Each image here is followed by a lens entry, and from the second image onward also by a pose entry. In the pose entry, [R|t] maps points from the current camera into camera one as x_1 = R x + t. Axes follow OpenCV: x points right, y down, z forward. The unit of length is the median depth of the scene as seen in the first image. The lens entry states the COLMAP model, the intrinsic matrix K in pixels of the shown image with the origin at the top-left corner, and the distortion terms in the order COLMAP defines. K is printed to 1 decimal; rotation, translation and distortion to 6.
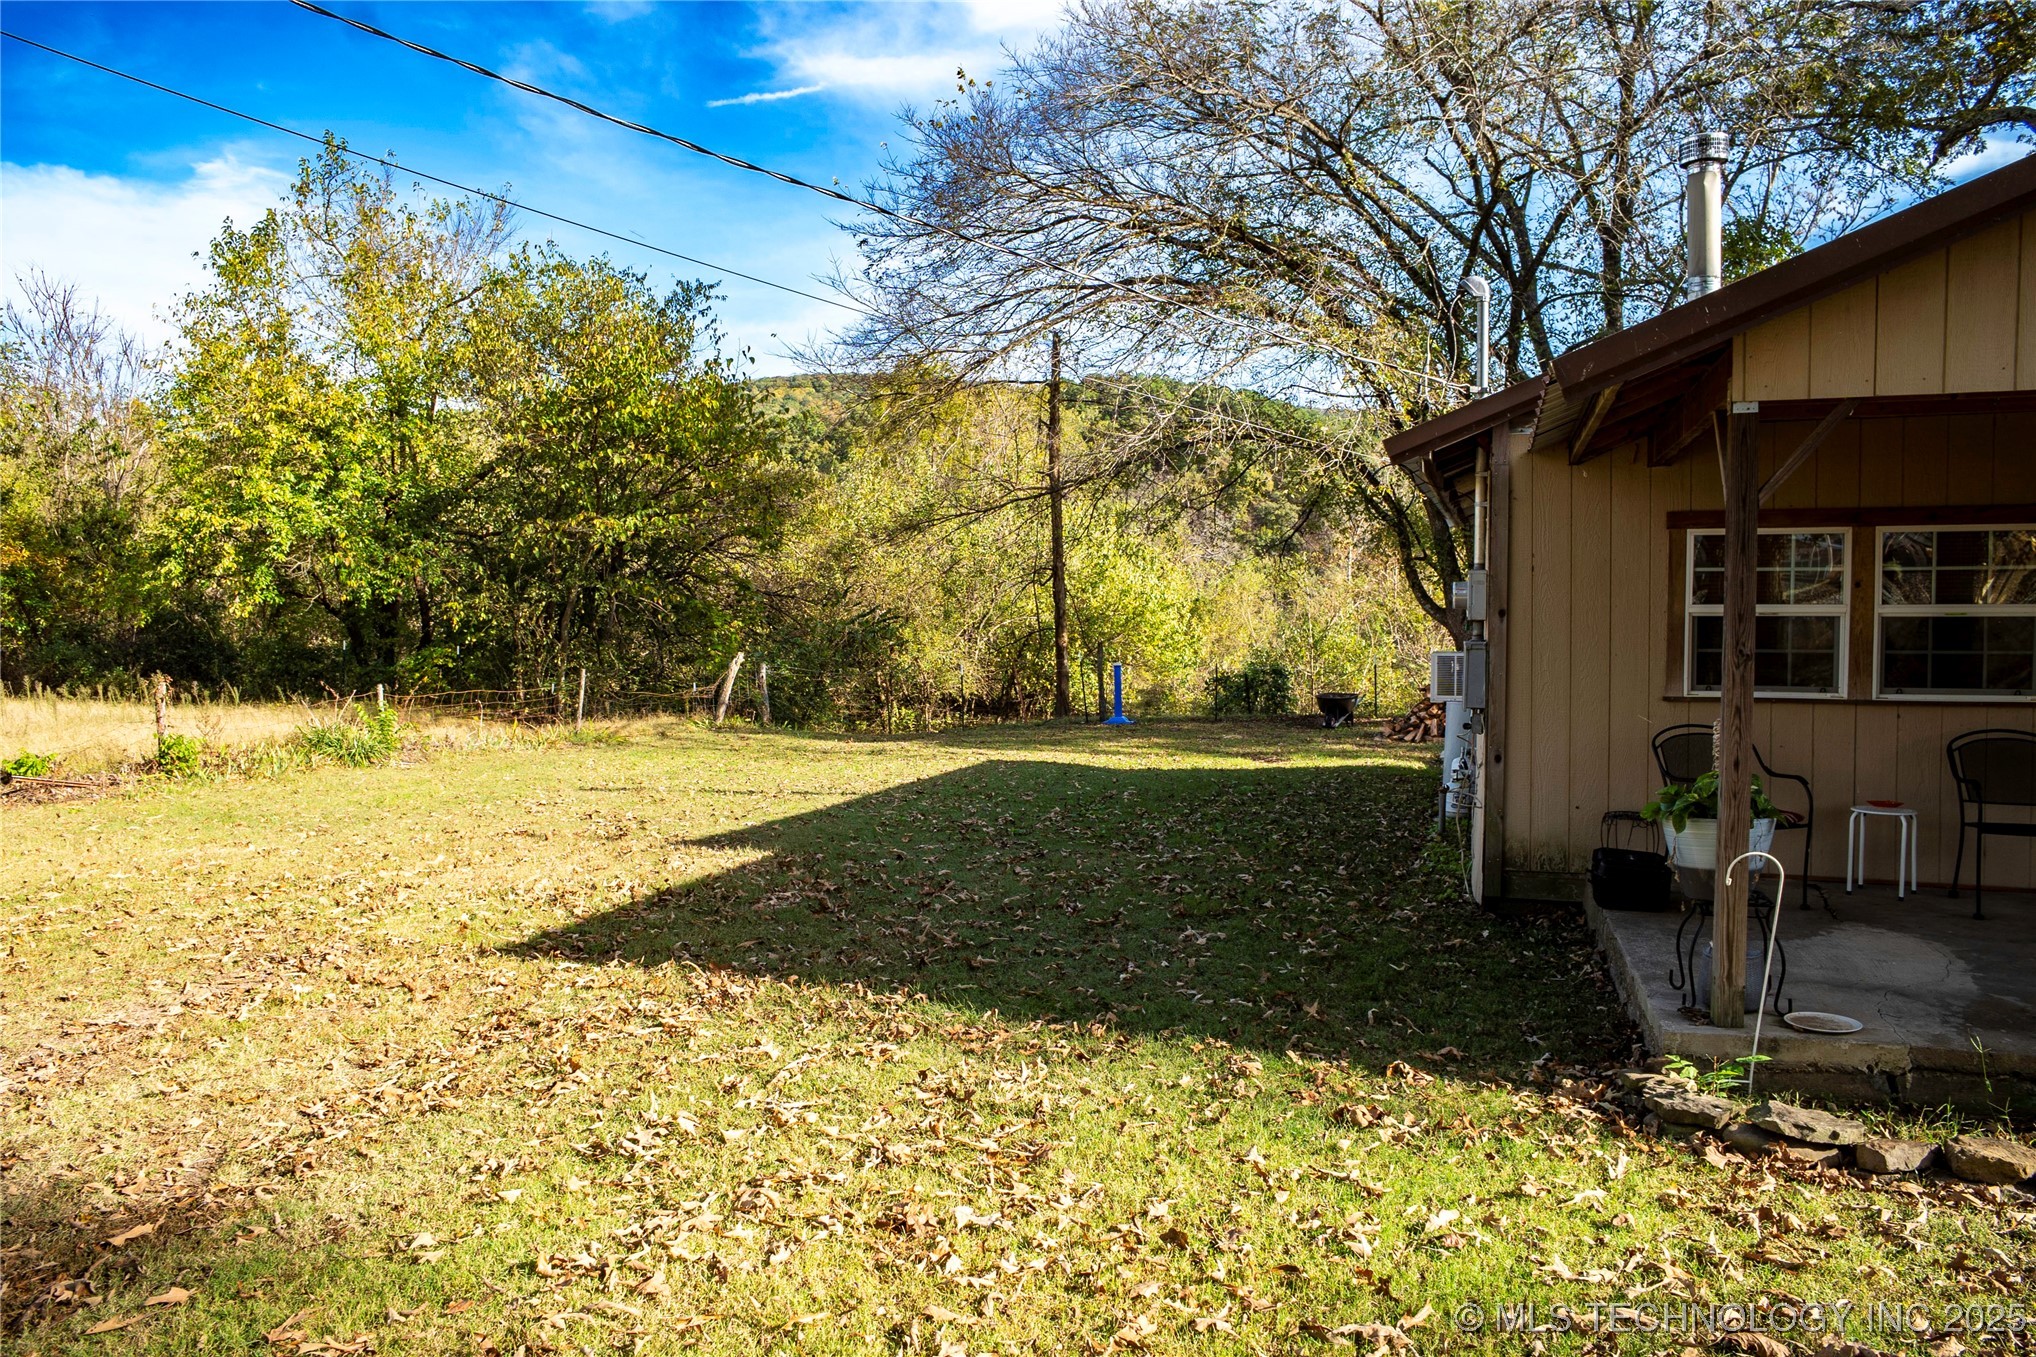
lens RADIAL K [[1425.5, 0, 1014.7], [0, 1425.5, 671.3], [0, 0, 1]] dist [-0.090226, 0.063874]
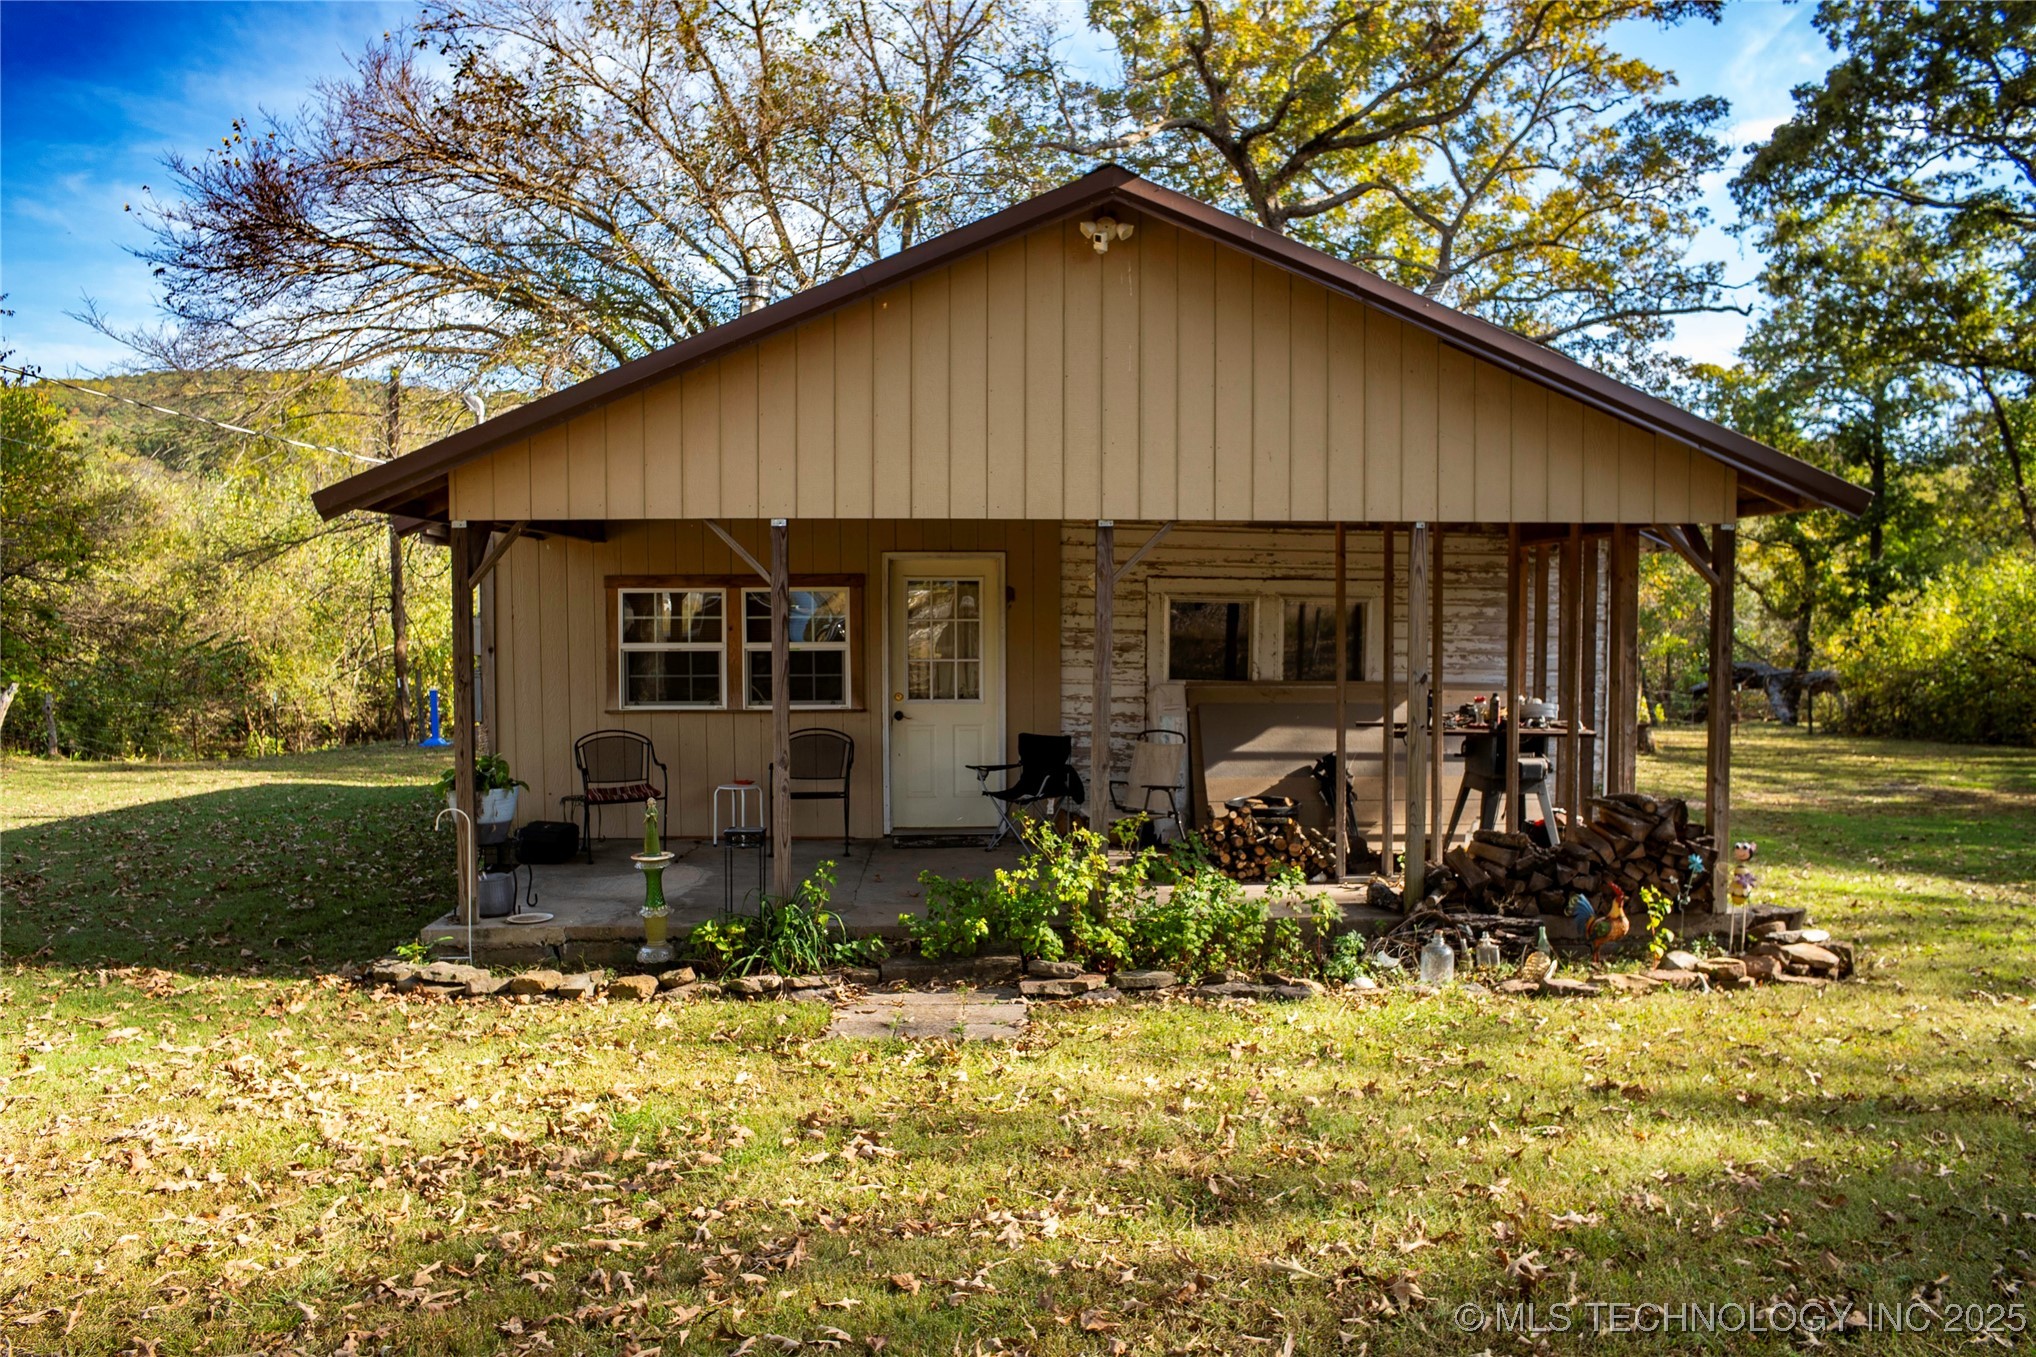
lens RADIAL K [[1425.5, 0, 1014.7], [0, 1425.5, 671.3], [0, 0, 1]] dist [-0.090226, 0.063874]
pose [[0.932463, -0.011971, 0.361068, 0.127842], [0.017116, 0.999792, -0.011053, 0.000778], [-0.360860, 0.016486, 0.932474, -0.164127]]
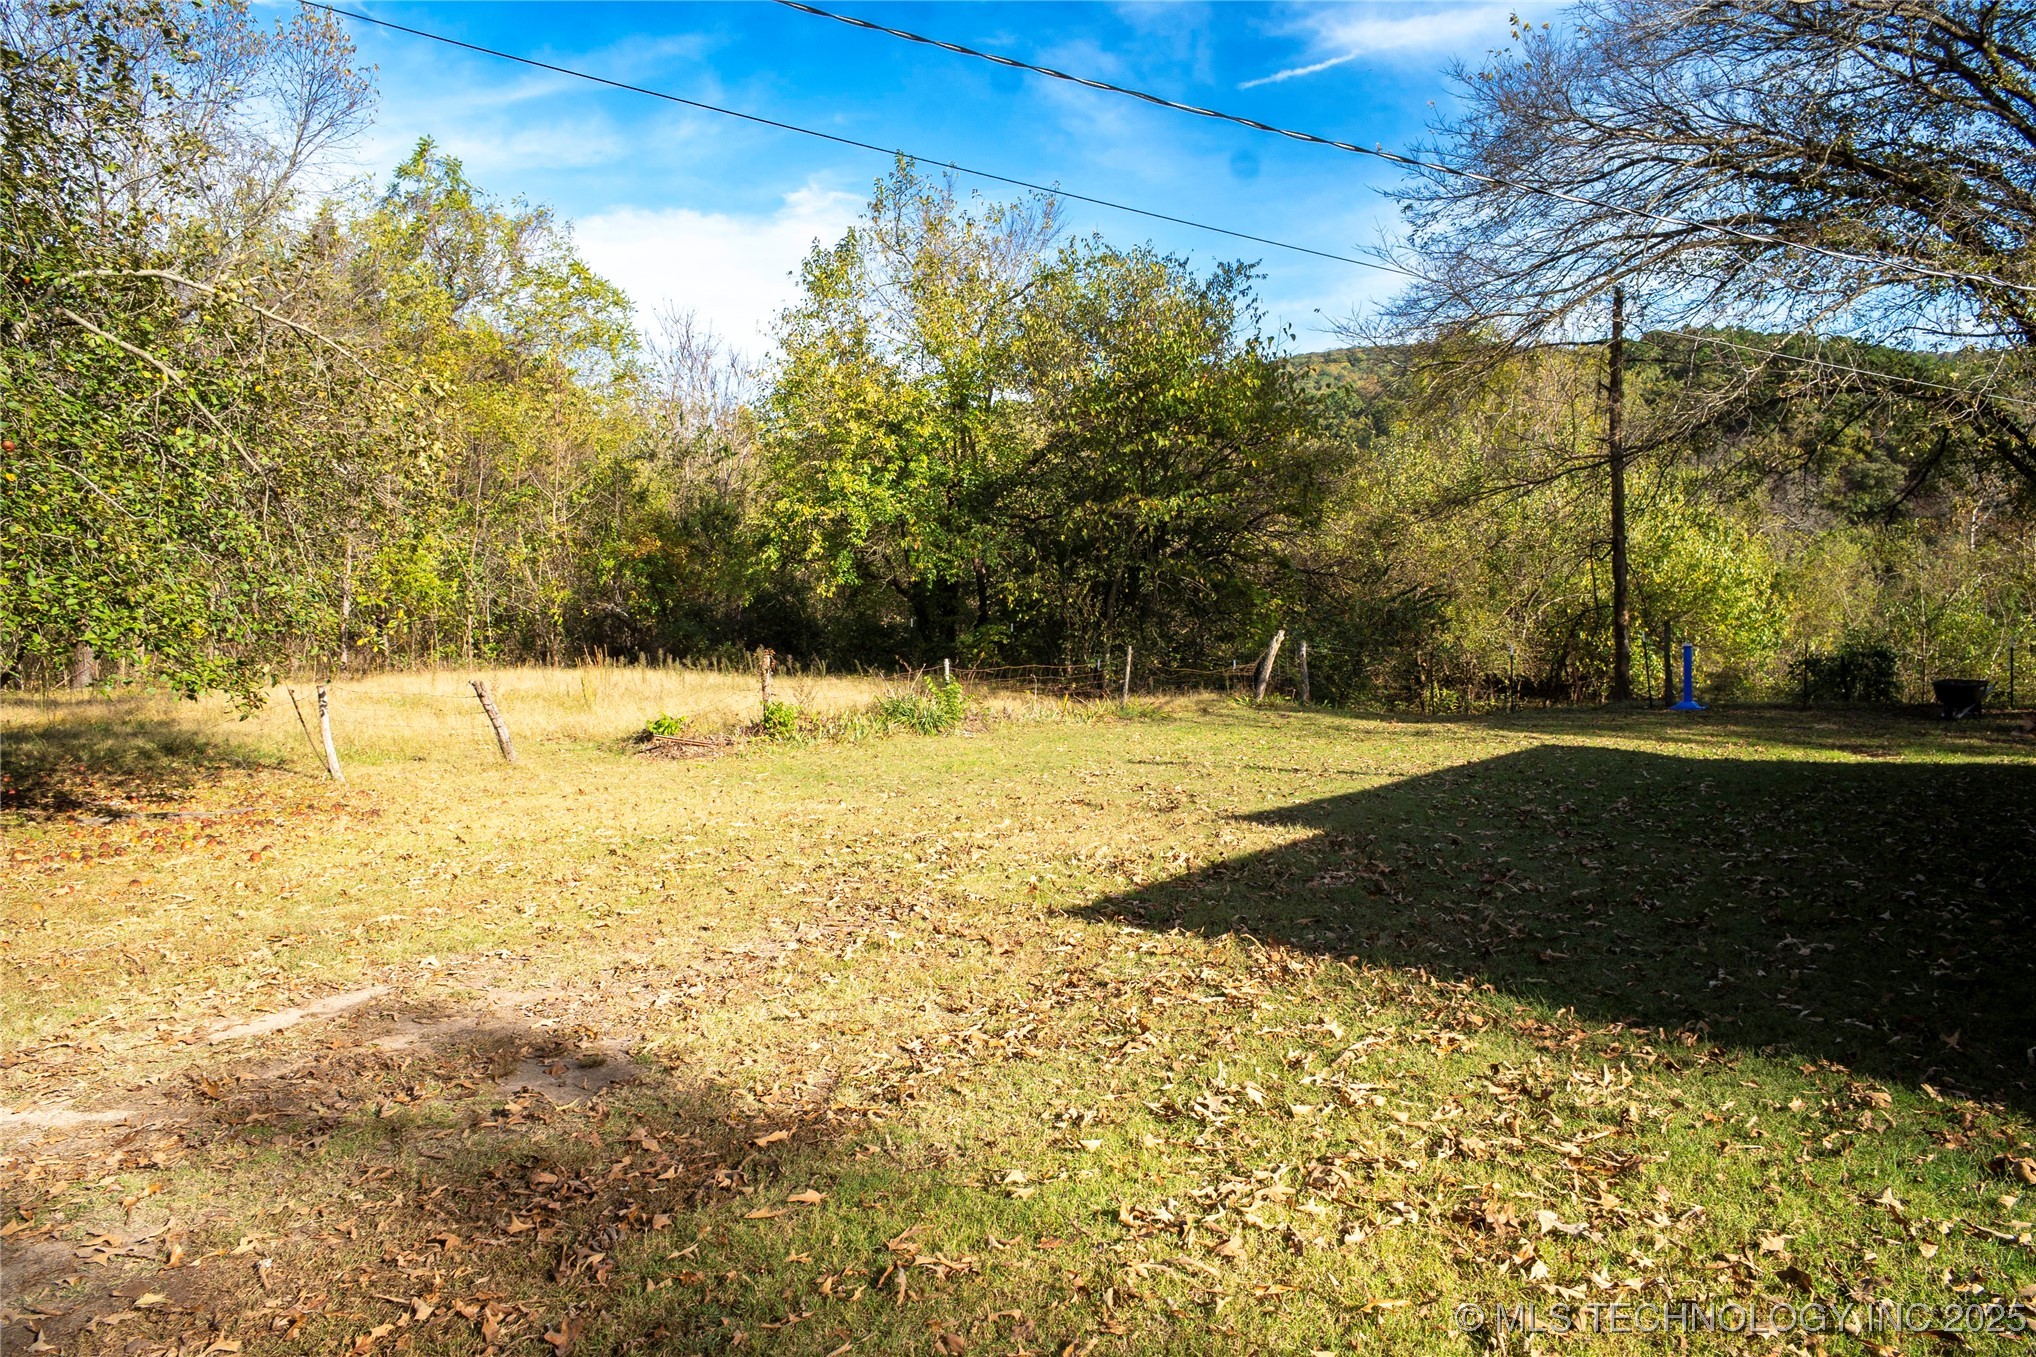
lens RADIAL K [[1425.5, 0, 1014.7], [0, 1425.5, 671.3], [0, 0, 1]] dist [-0.090226, 0.063874]
pose [[0.931971, 0.012414, -0.362321, -0.006856], [-0.006930, 0.999841, 0.016433, 0.000469], [0.362467, -0.012804, 0.931909, -0.000922]]
